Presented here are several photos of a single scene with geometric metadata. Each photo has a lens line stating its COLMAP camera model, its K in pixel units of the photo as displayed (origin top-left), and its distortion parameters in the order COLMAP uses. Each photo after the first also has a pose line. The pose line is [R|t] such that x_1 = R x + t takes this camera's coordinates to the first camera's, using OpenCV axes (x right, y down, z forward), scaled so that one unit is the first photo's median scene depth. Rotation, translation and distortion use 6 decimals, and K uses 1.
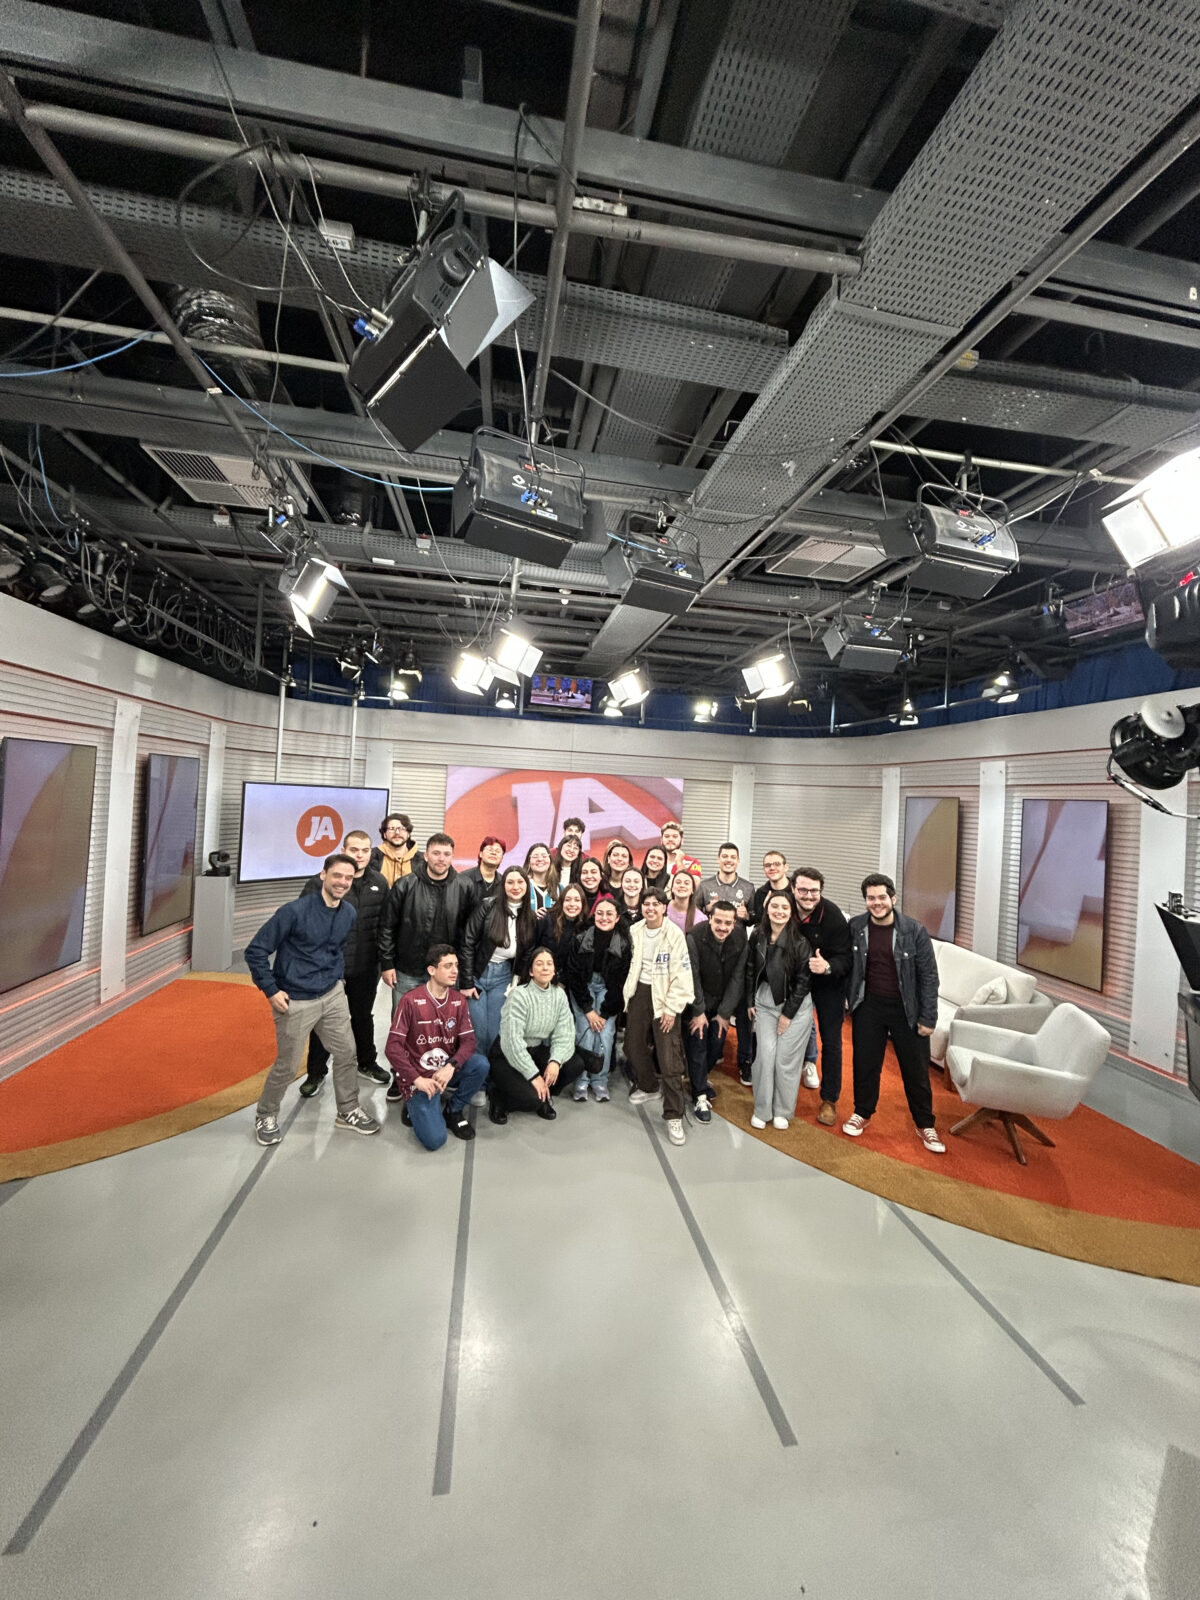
lens RADIAL K [[638.8, 0, 600.0], [0, 638.8, 800.0], [0, 0, 1]] dist [0.000219, 0.000126]
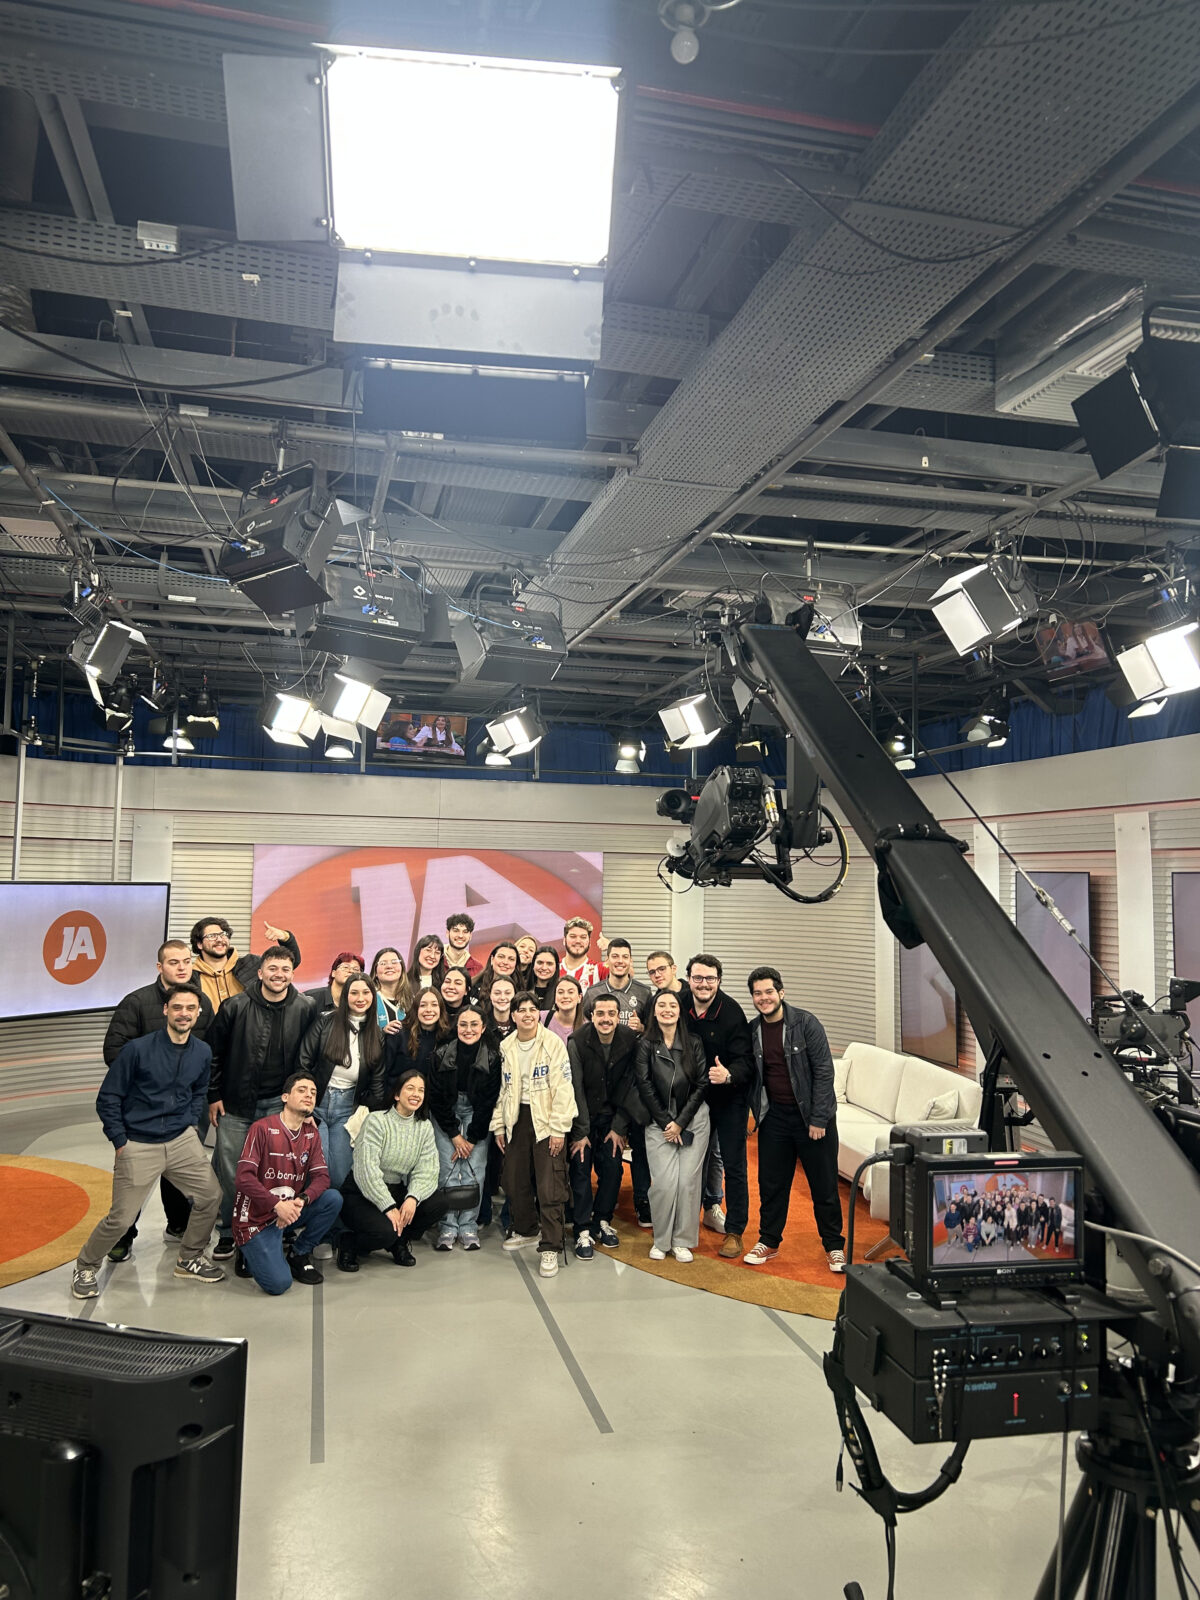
lens RADIAL K [[1211.7, 0, 599.4], [0, 1211.7, 823.2], [0, 0, 1]] dist [0.059097, -0.003853]
pose [[0.997007, -0.029154, 0.071608, 0.069129], [0.032238, 0.998585, -0.042302, -0.019638], [-0.070273, 0.044484, 0.996535, -0.624517]]
